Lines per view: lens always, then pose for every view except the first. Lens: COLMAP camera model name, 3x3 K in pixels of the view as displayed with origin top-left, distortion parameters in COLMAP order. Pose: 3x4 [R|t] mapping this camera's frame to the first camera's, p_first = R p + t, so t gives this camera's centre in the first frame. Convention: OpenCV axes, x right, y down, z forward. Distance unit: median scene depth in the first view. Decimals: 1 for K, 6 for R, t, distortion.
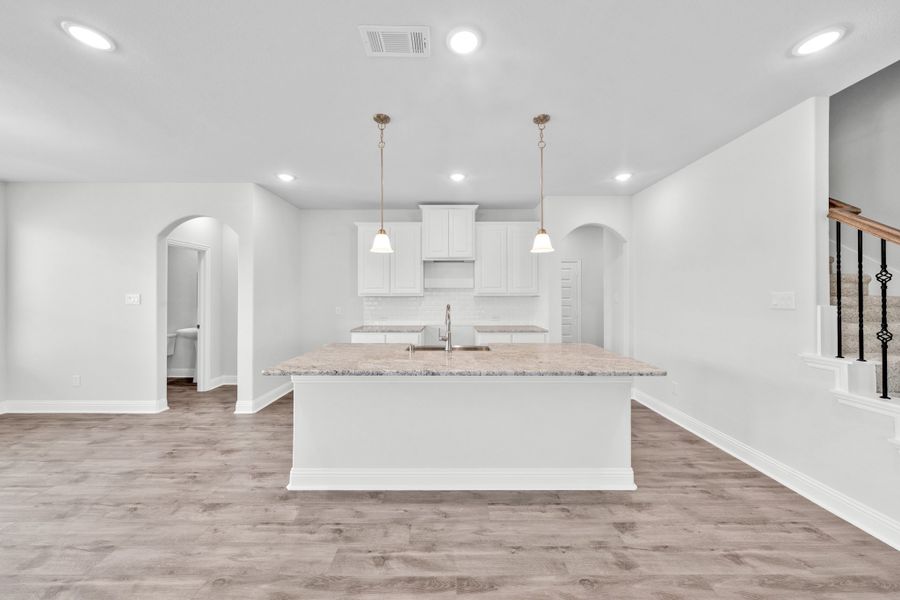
lens RADIAL K [[311.4, 0, 451.3], [0, 311.4, 296.9], [0, 0, 1]] dist [0.000553, -0.000526]
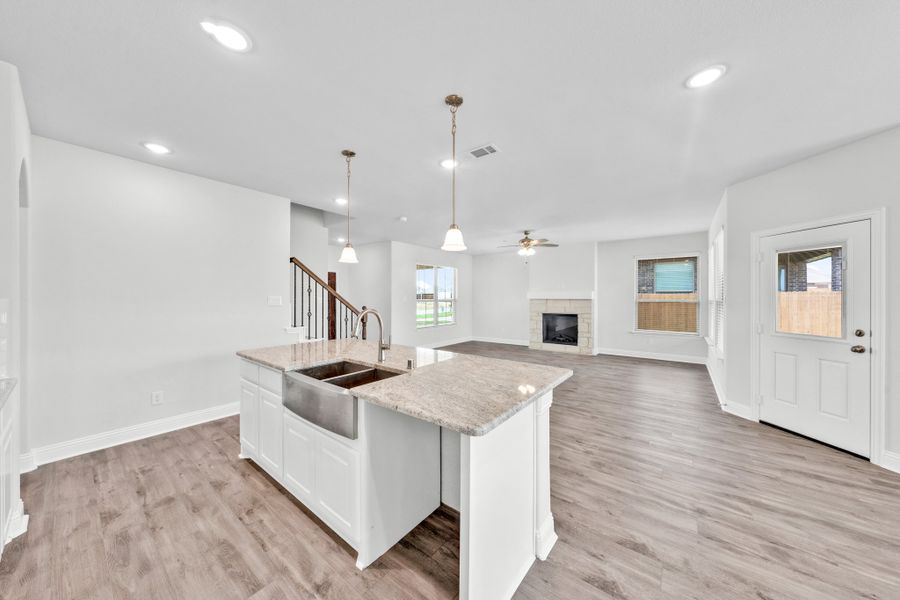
lens RADIAL K [[301.9, 0, 448.9], [0, 301.9, 296.4], [0, 0, 1]] dist [-0.005323, 0.001174]
pose [[-0.794077, 0.003600, 0.607807, -0.516548], [0.001054, 0.999989, -0.004545, -0.003428], [-0.607816, -0.002969, -0.794072, 1.183587]]
